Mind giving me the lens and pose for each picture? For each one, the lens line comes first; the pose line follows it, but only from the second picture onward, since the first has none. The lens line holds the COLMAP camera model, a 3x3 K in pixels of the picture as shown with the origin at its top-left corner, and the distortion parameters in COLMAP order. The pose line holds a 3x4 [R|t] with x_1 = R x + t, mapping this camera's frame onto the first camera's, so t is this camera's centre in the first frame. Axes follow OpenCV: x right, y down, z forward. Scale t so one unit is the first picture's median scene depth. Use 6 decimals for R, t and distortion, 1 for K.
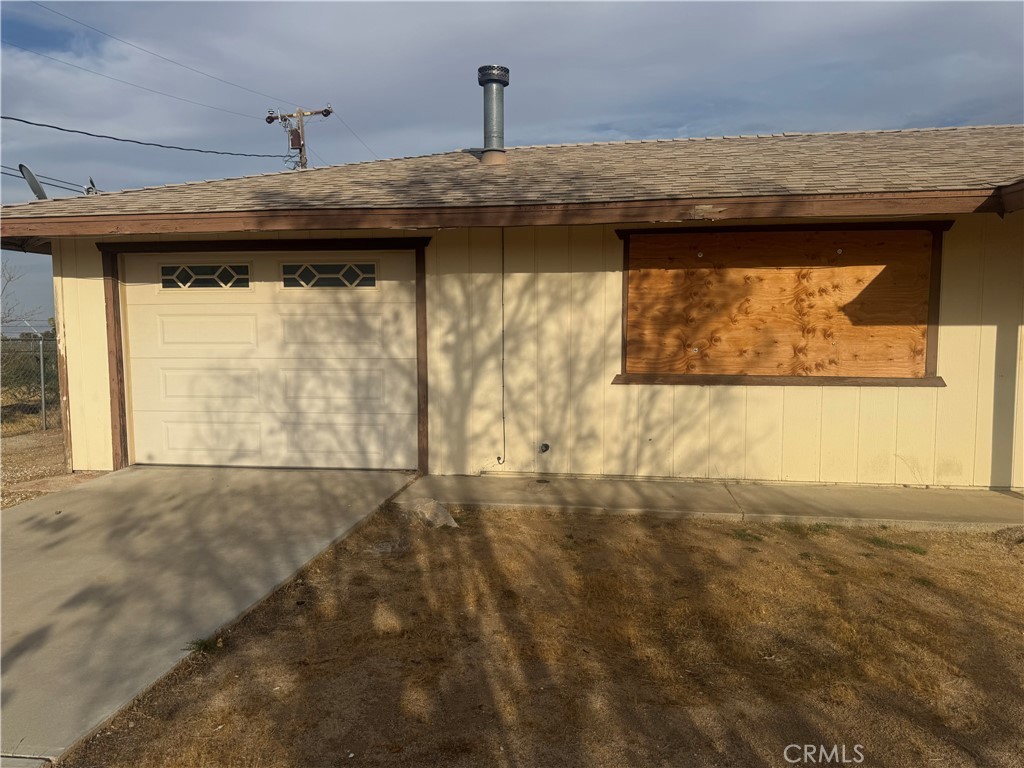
lens RADIAL K [[716.0, 0, 512.0], [0, 716.0, 384.0], [0, 0, 1]] dist [0.043540, -0.044397]
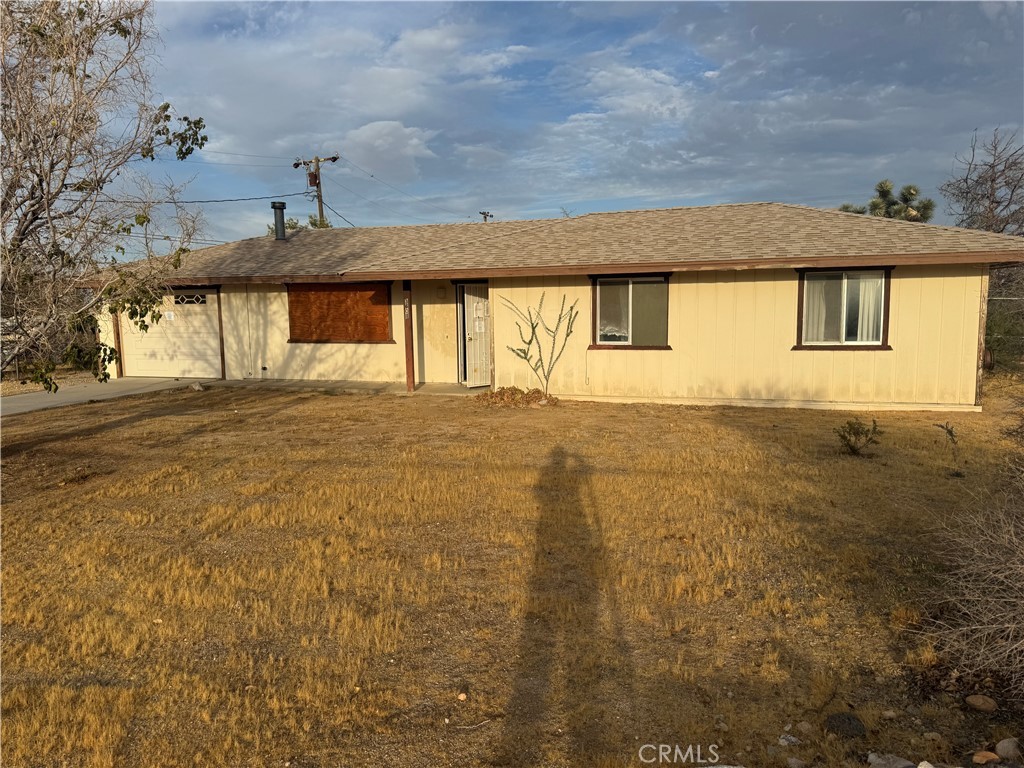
lens RADIAL K [[716.0, 0, 512.0], [0, 716.0, 384.0], [0, 0, 1]] dist [0.043540, -0.044397]
pose [[0.987795, 0.009173, -0.155487, 0.297602], [-0.005820, 0.999741, 0.022011, 0.019307], [0.155649, -0.020837, 0.987593, -0.312462]]
